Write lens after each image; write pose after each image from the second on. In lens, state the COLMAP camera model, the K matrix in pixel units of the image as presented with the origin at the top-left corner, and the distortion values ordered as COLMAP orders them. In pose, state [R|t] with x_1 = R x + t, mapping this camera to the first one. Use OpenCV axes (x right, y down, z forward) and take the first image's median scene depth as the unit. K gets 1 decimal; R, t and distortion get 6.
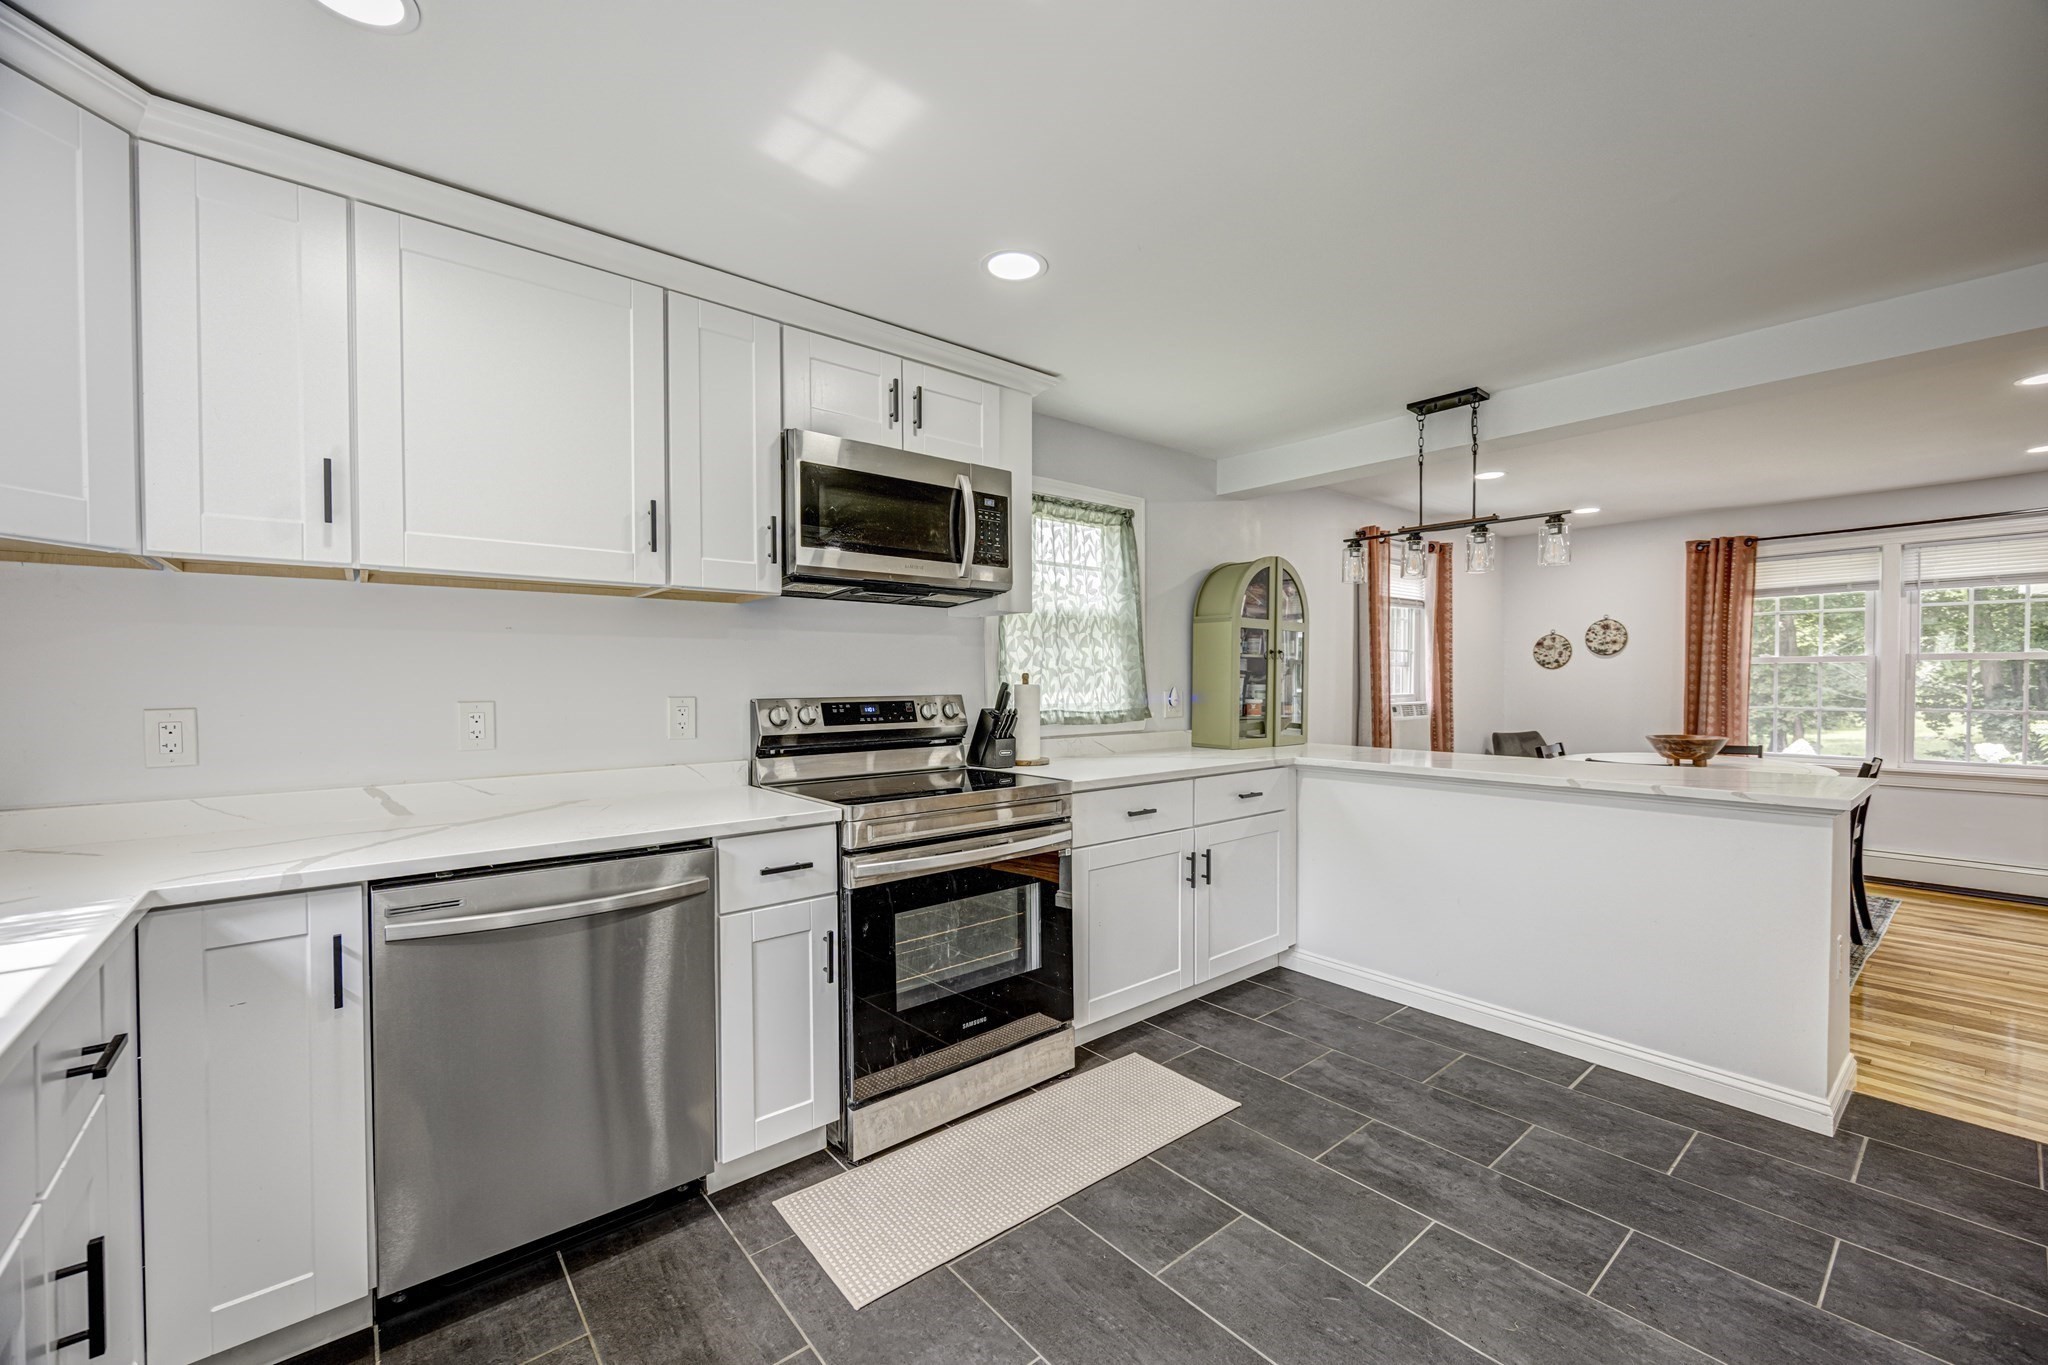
lens RADIAL K [[824.7, 0, 1076.2], [0, 824.7, 688.3], [0, 0, 1]] dist [0.000274, 0.000095]
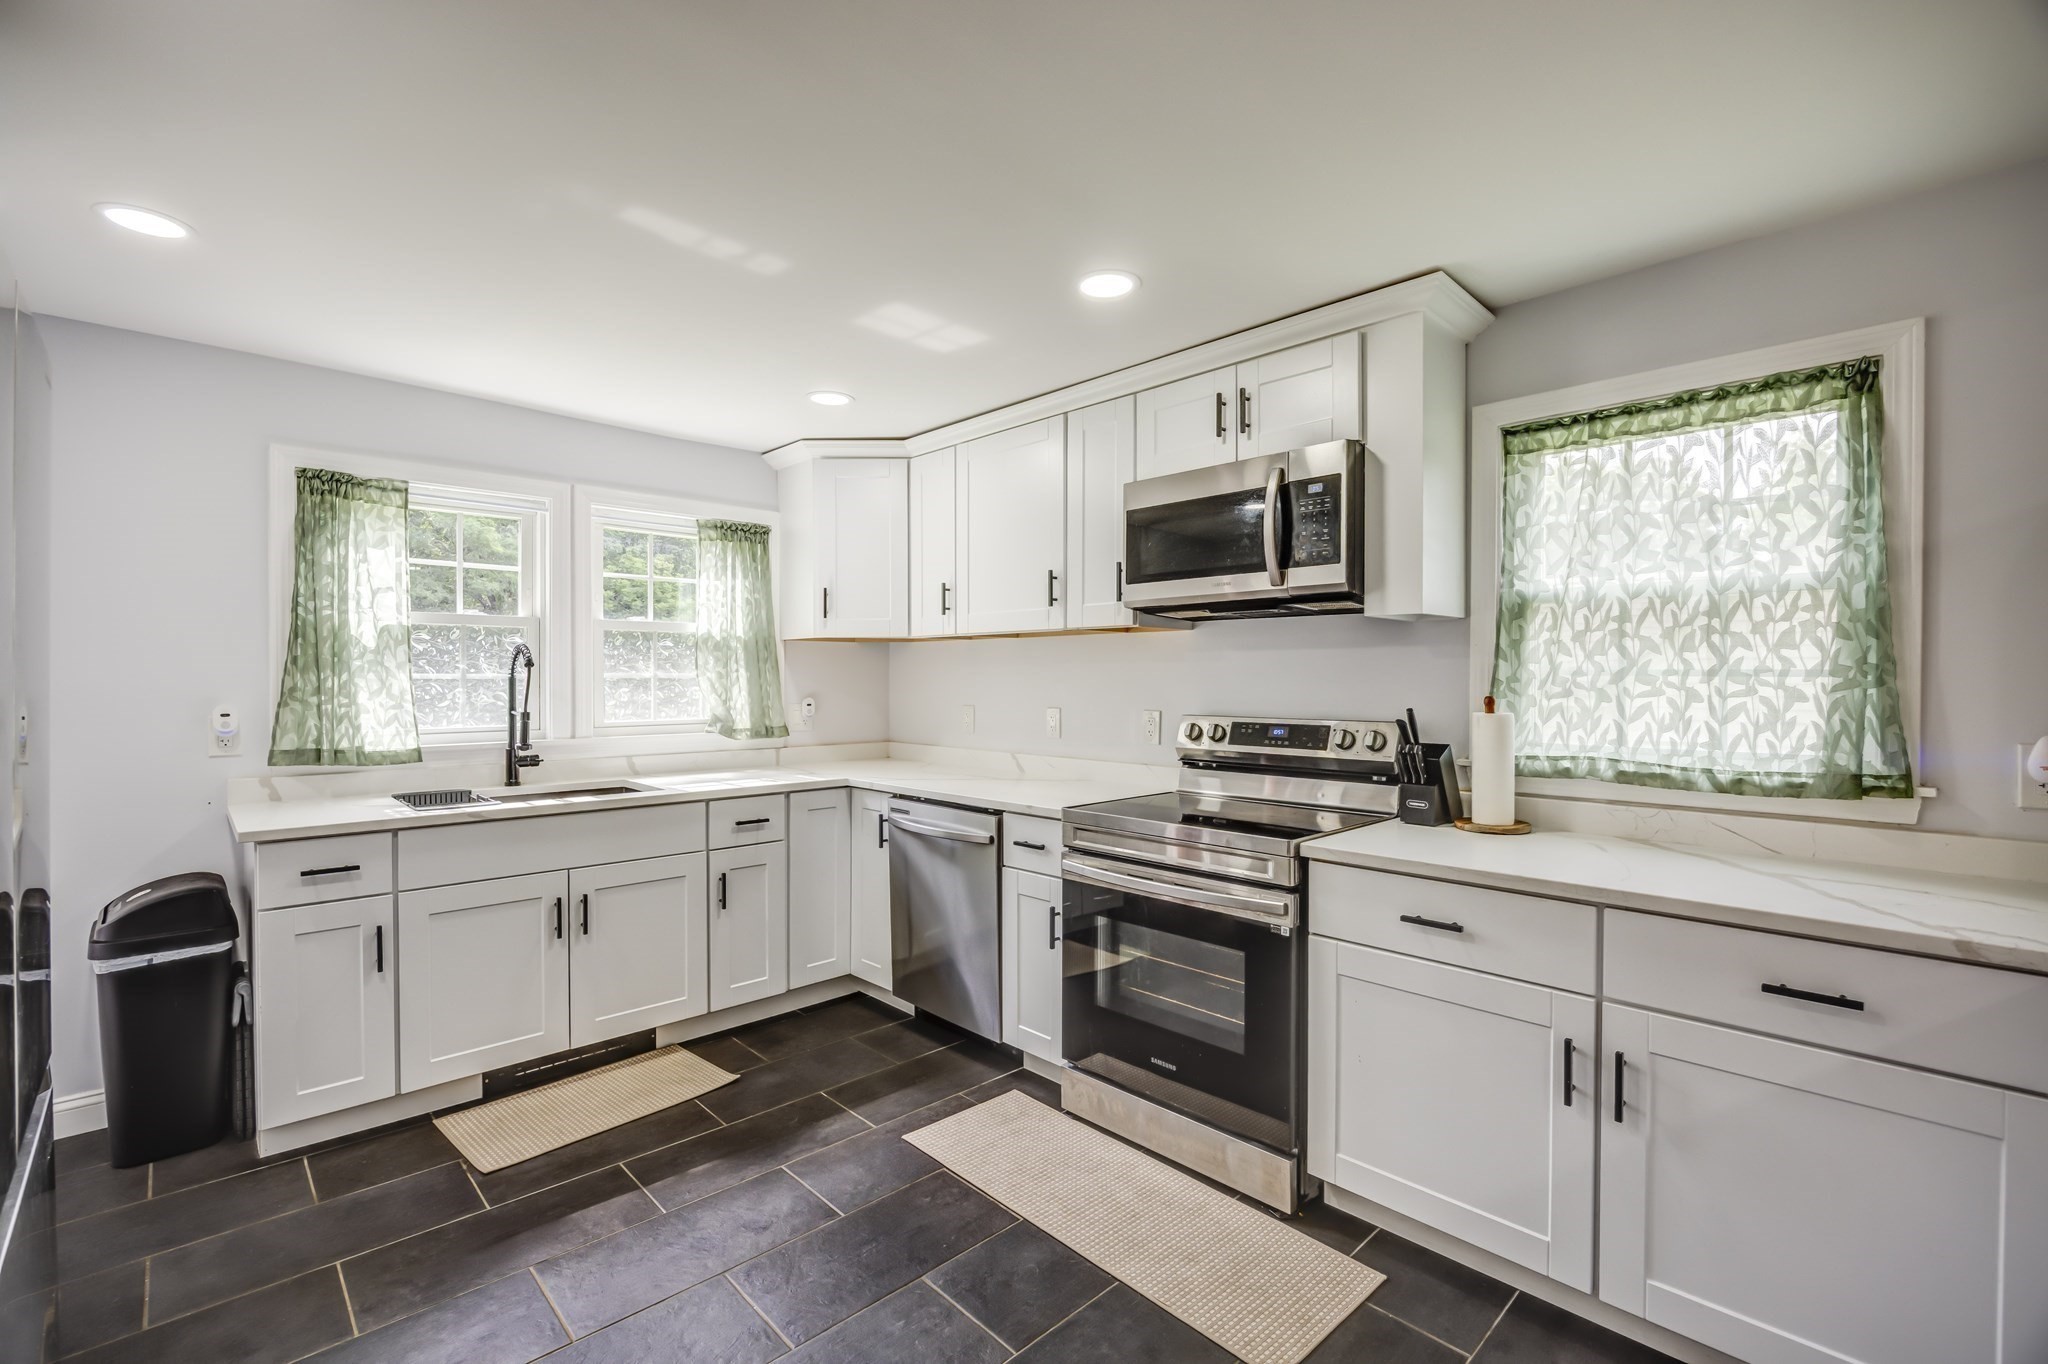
lens RADIAL K [[910.0, 0, 1024.0], [0, 910.0, 682.0], [0, 0, 1]] dist [-0.002280, -0.000217]
pose [[0.034014, 0.007051, -0.999396, 0.750709], [-0.013082, 0.999893, 0.006609, -0.033328], [0.999336, 0.012849, 0.034102, 0.649932]]
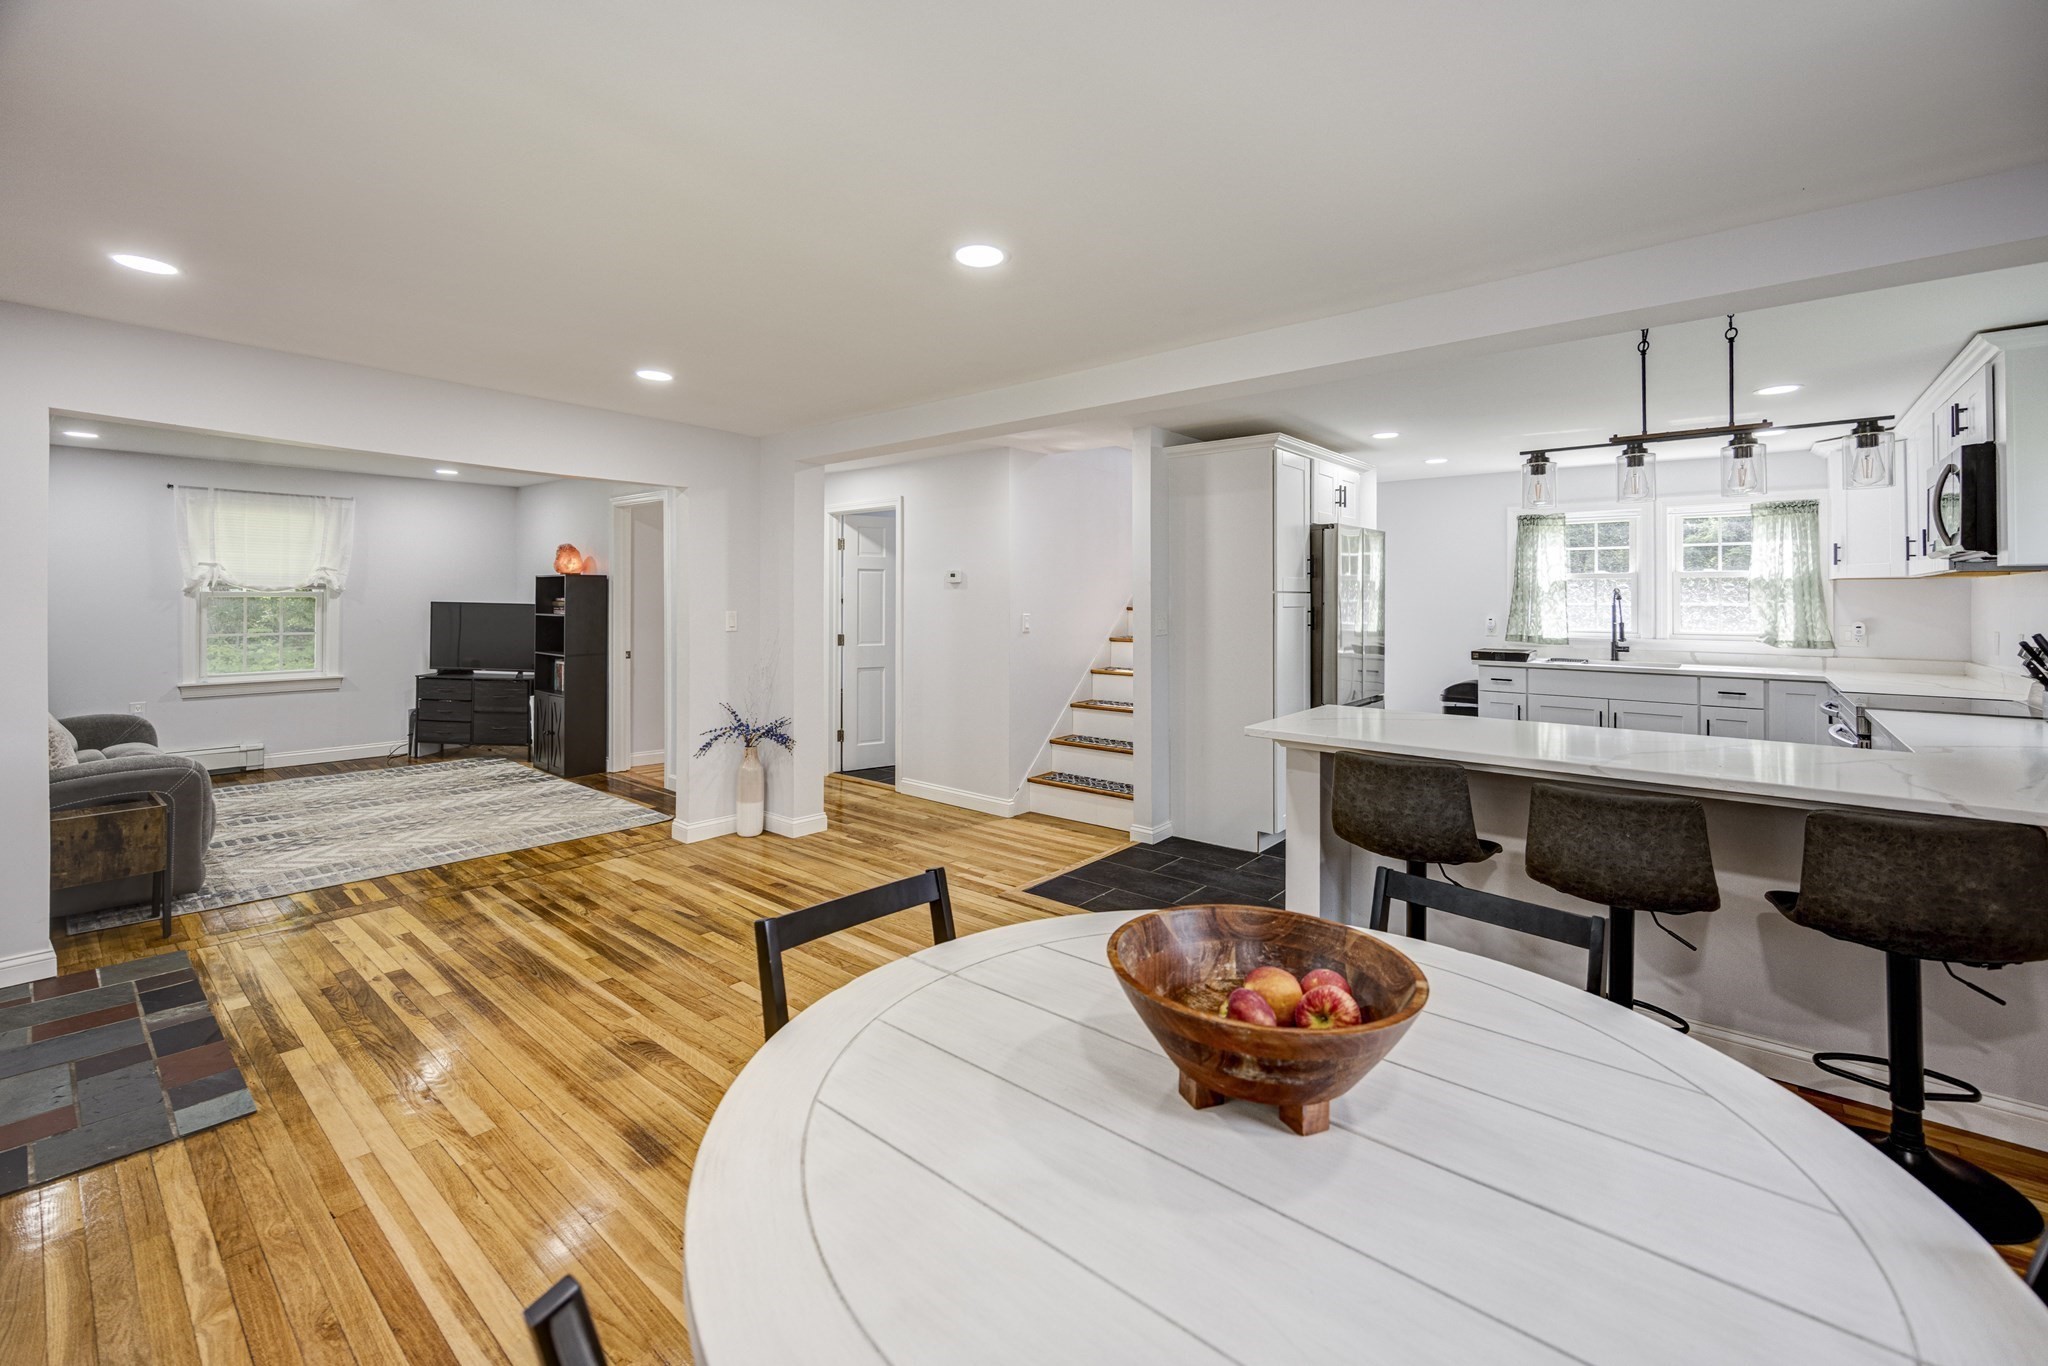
lens RADIAL K [[841.8, 0, 1025.0], [0, 841.8, 597.9], [0, 0, 1]] dist [-0.000416, -0.000048]
pose [[-0.989474, -0.004386, -0.144644, 1.335946], [-0.005859, 0.999935, 0.009765, -0.053195], [0.144592, 0.010509, -0.989436, 1.927977]]
